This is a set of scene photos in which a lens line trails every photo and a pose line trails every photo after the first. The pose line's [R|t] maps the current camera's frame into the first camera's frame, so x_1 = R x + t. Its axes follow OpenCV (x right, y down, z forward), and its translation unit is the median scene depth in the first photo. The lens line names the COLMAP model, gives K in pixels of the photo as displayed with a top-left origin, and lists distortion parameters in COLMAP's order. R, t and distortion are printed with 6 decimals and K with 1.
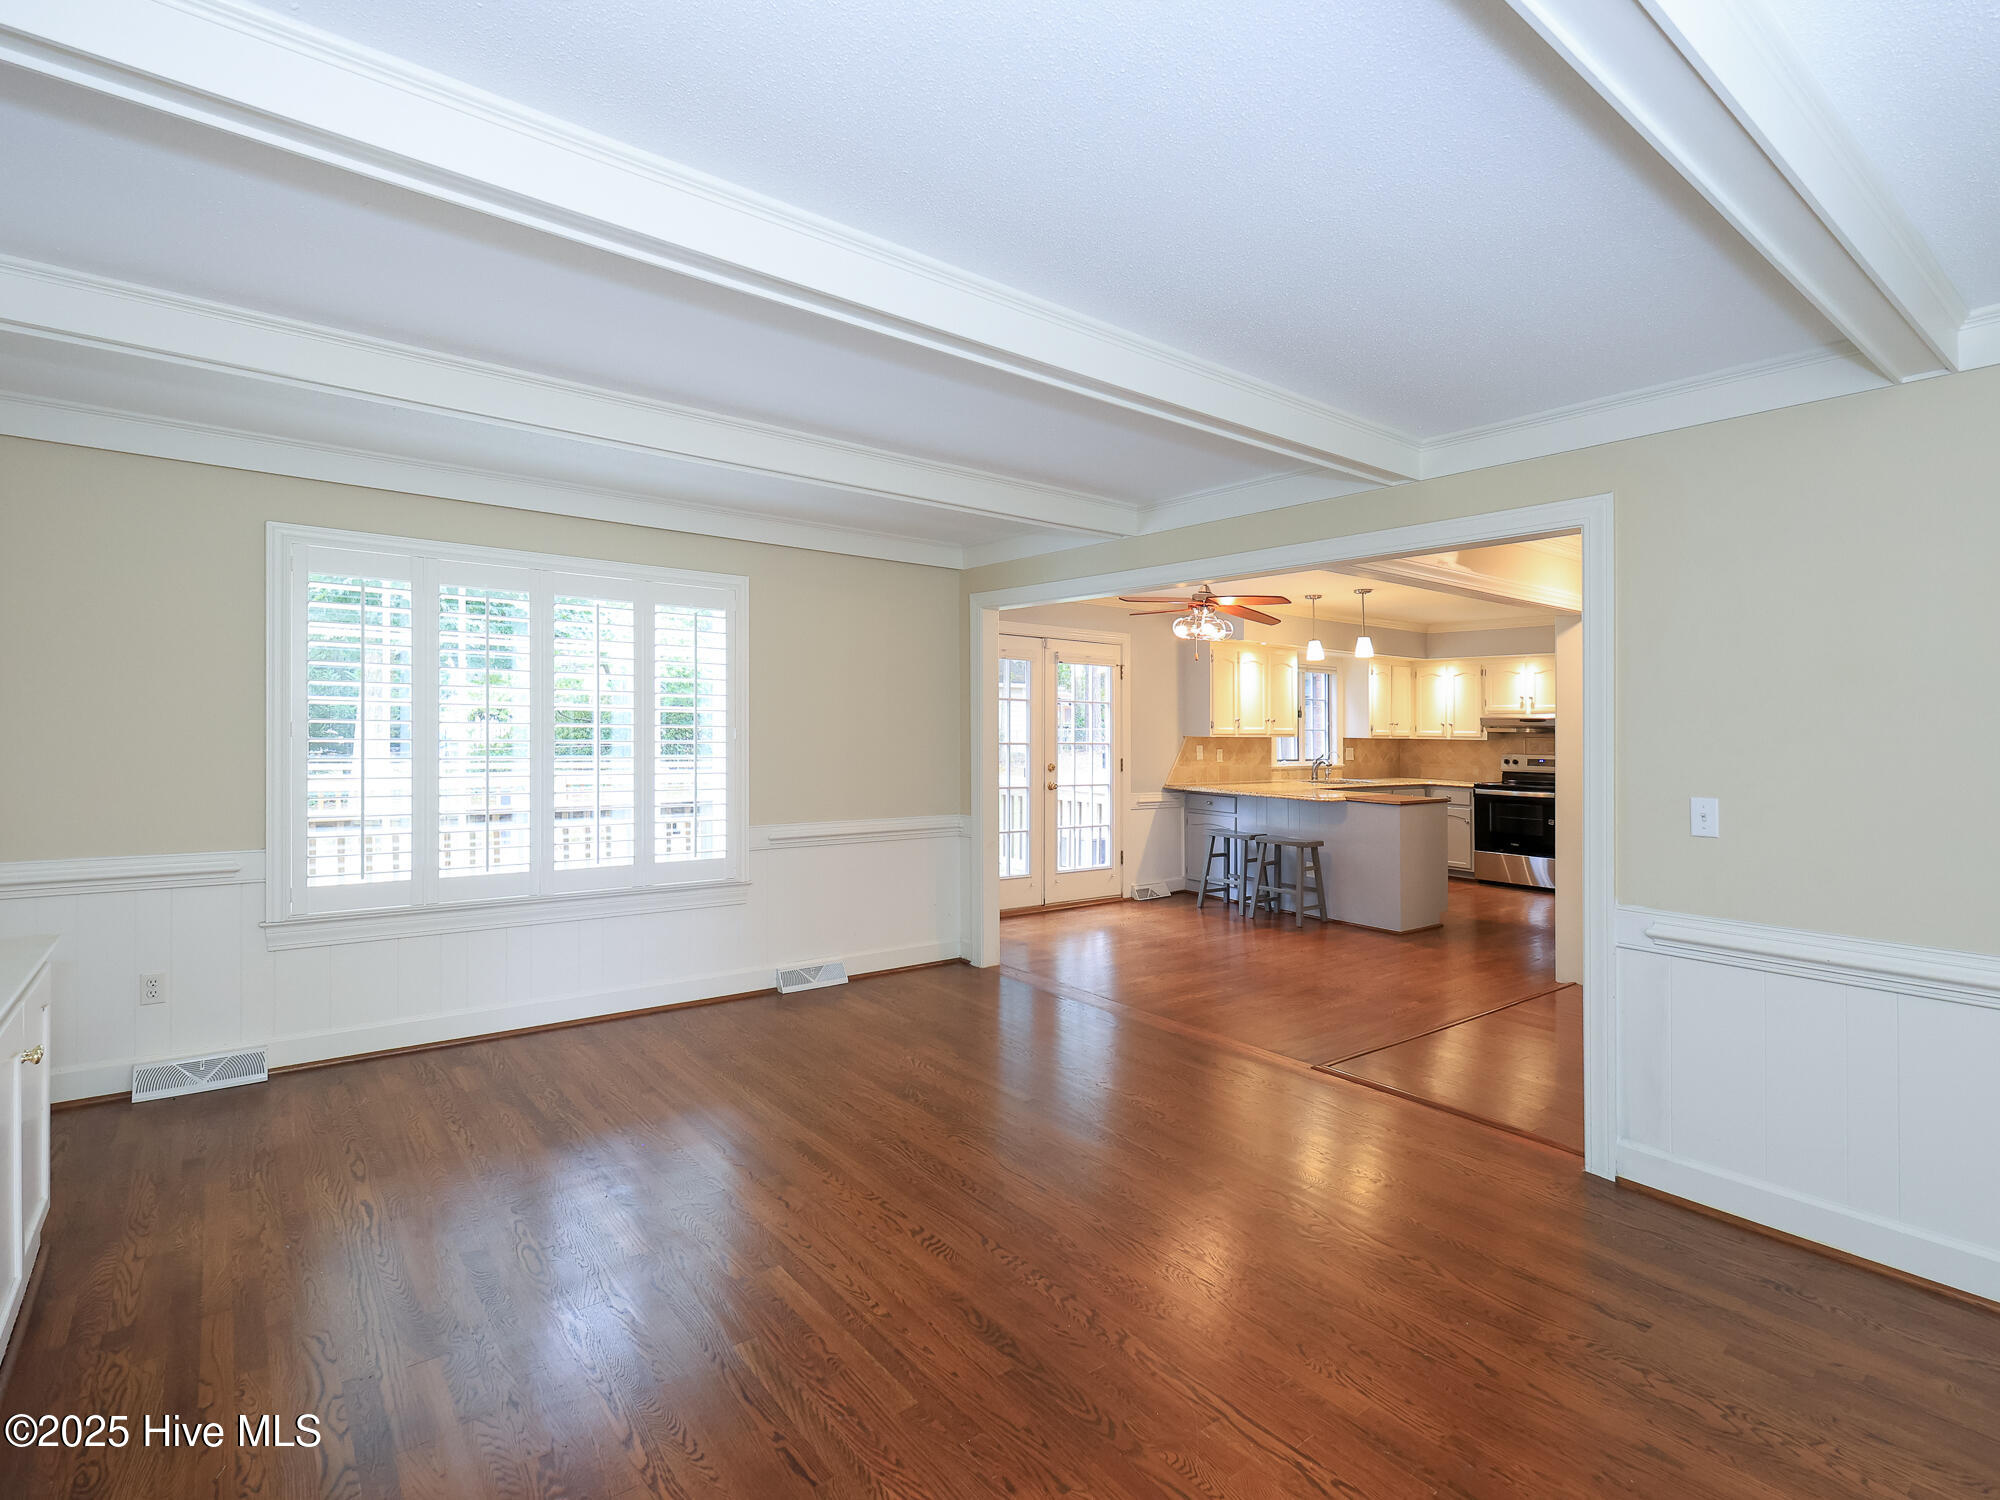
lens RADIAL K [[987.6, 0, 994.4], [0, 987.6, 671.8], [0, 0, 1]] dist [-0.000606, 0.000280]
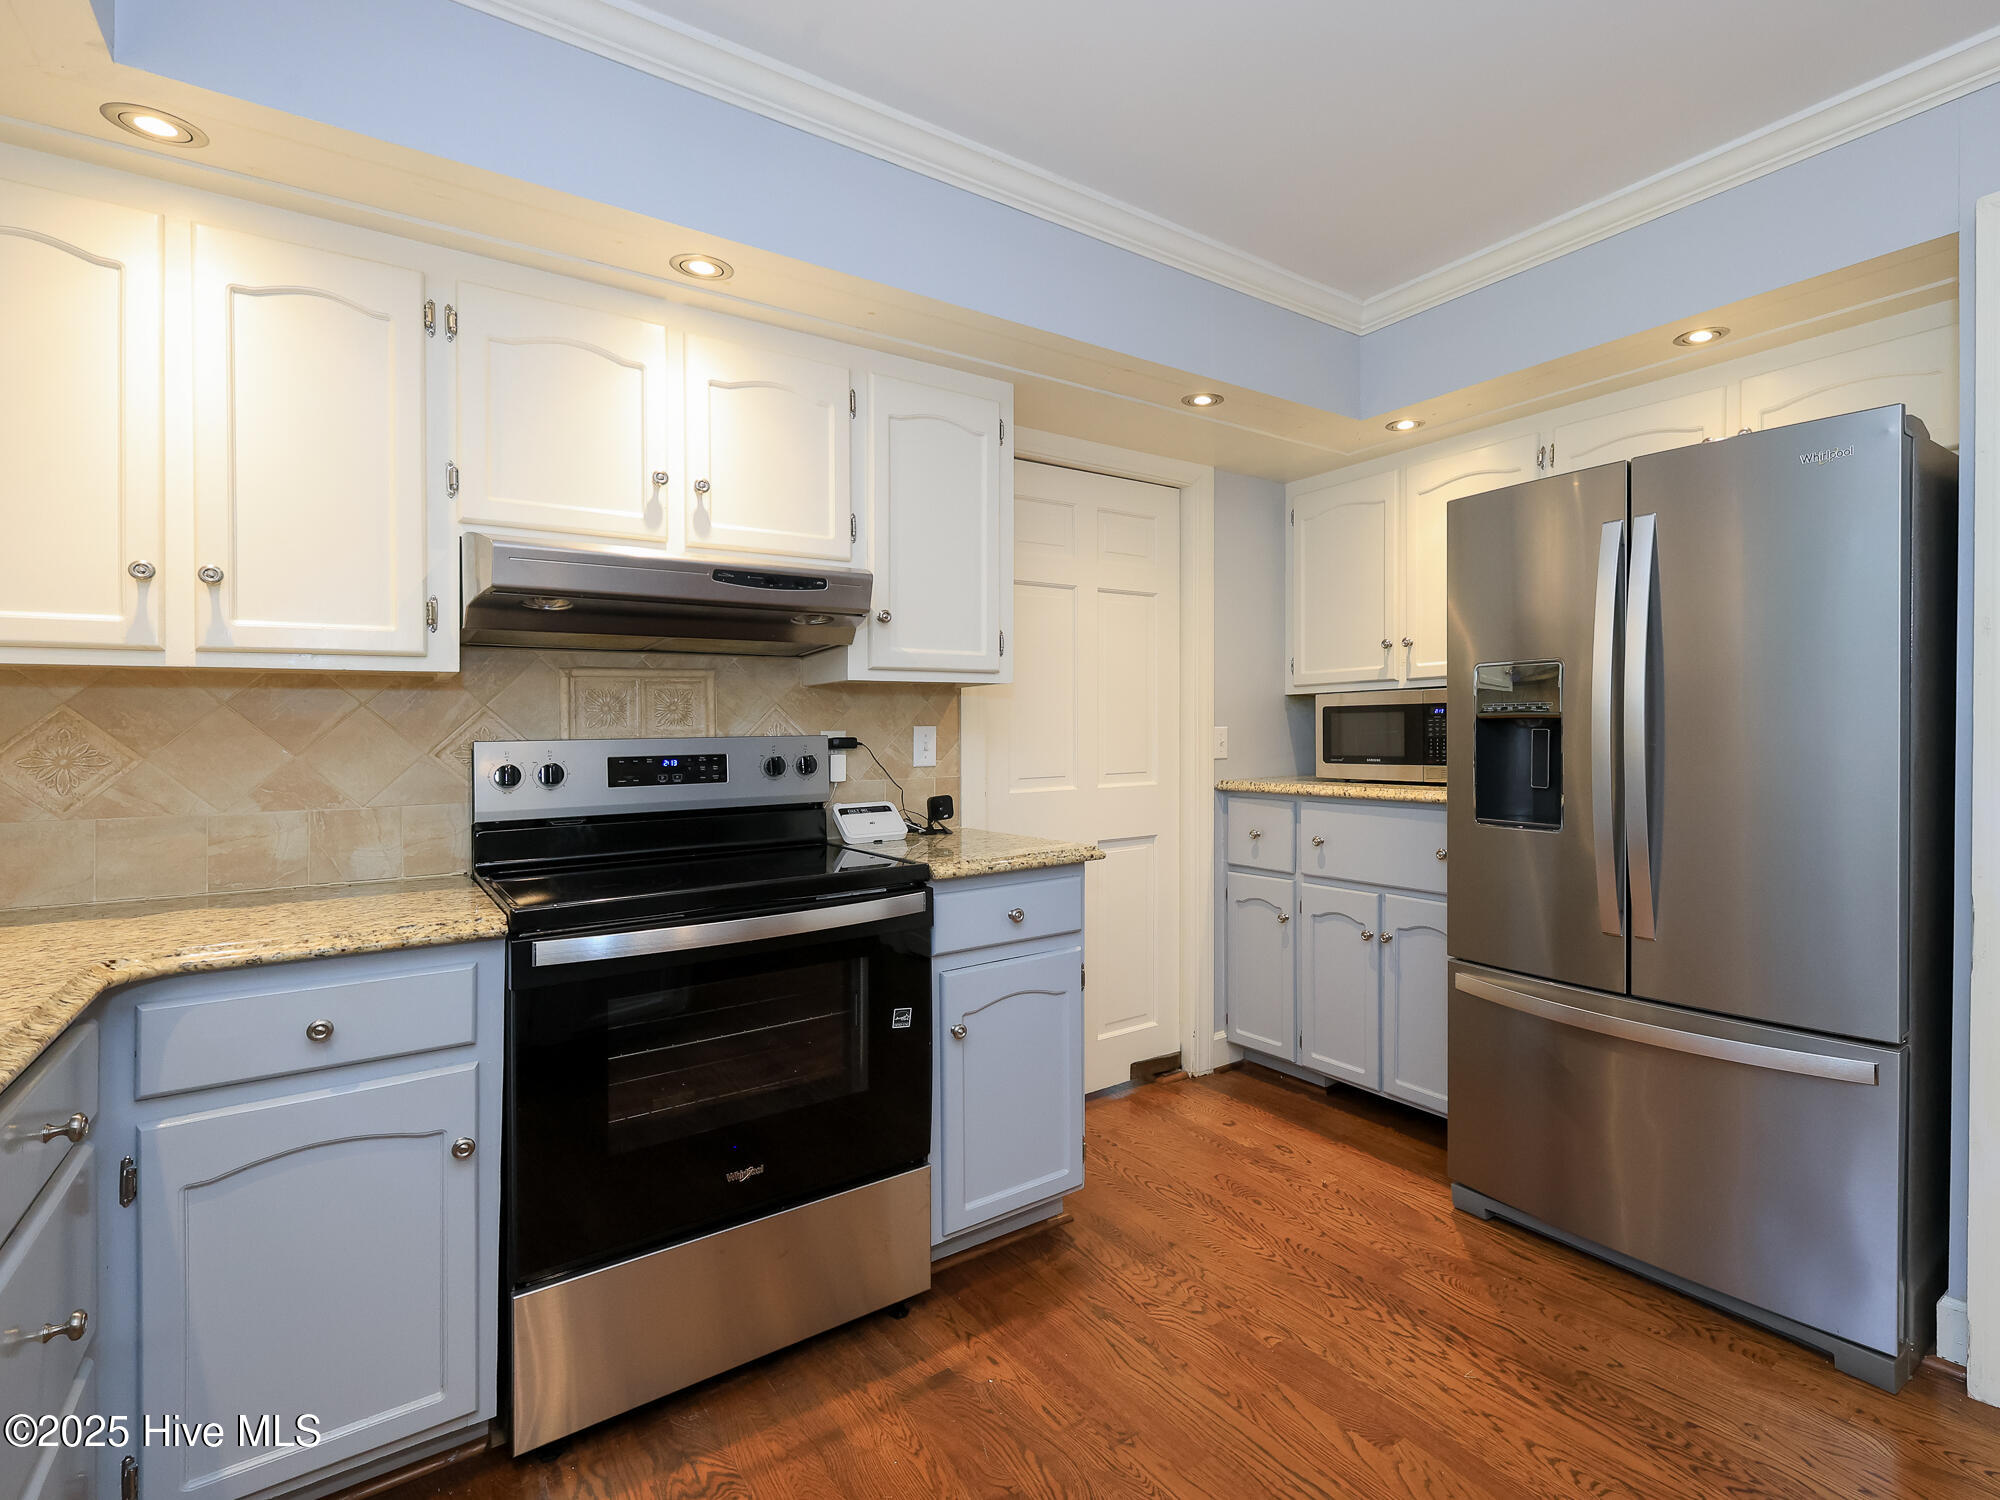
lens RADIAL K [[987.6, 0, 1107.6], [0, 987.6, 731.6], [0, 0, 1]] dist [-0.000606, 0.000280]
pose [[0.002747, -0.020105, 0.999794, 0.325031], [-0.044465, 0.998807, 0.020207, 0.076045], [-0.999007, -0.044511, 0.001849, 0.928774]]
